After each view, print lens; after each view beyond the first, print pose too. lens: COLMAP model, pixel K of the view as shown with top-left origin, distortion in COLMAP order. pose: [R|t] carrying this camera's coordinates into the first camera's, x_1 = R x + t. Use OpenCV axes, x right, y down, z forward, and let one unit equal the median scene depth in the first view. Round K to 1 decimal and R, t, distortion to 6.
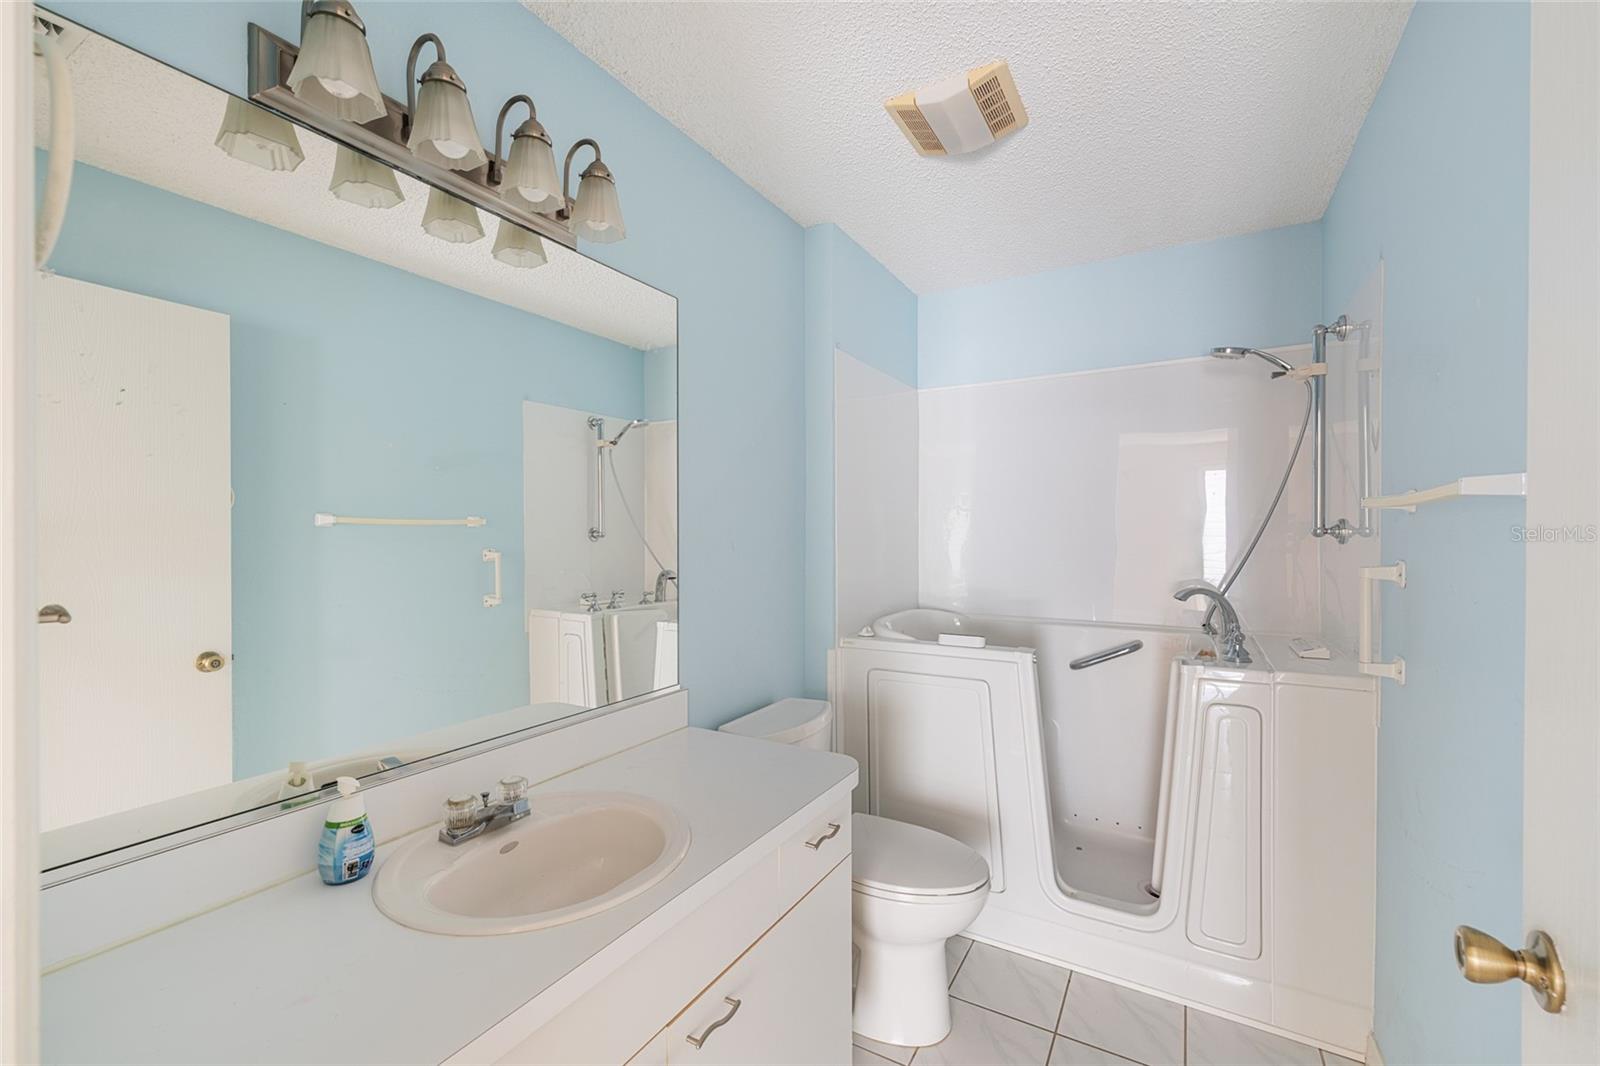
lens RADIAL K [[678.3, 0, 787.3], [0, 678.3, 537.3], [0, 0, 1]] dist [-0.000147, -0.000330]
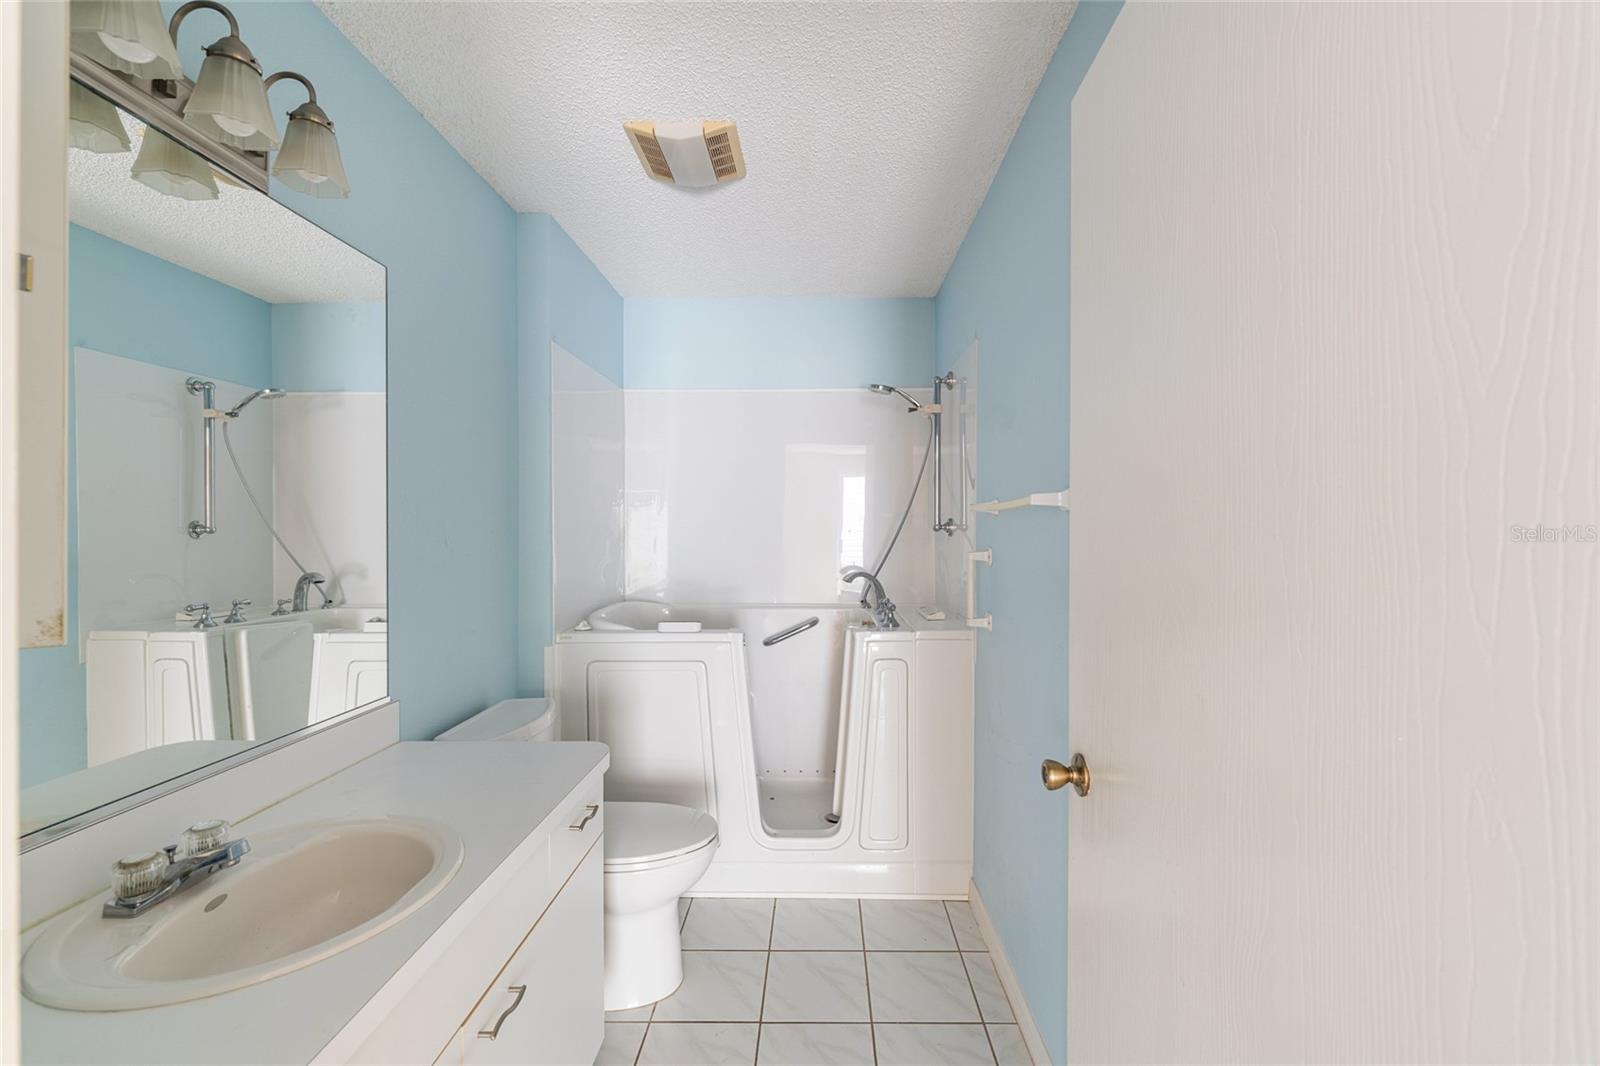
lens RADIAL K [[678.3, 0, 813.6], [0, 678.3, 531.1], [0, 0, 1]] dist [-0.000147, -0.000330]
pose [[0.865574, -0.001240, 0.500780, -0.119693], [0.002189, 0.999997, -0.001307, 0.000305], [-0.500777, 0.002228, 0.865574, -0.060756]]
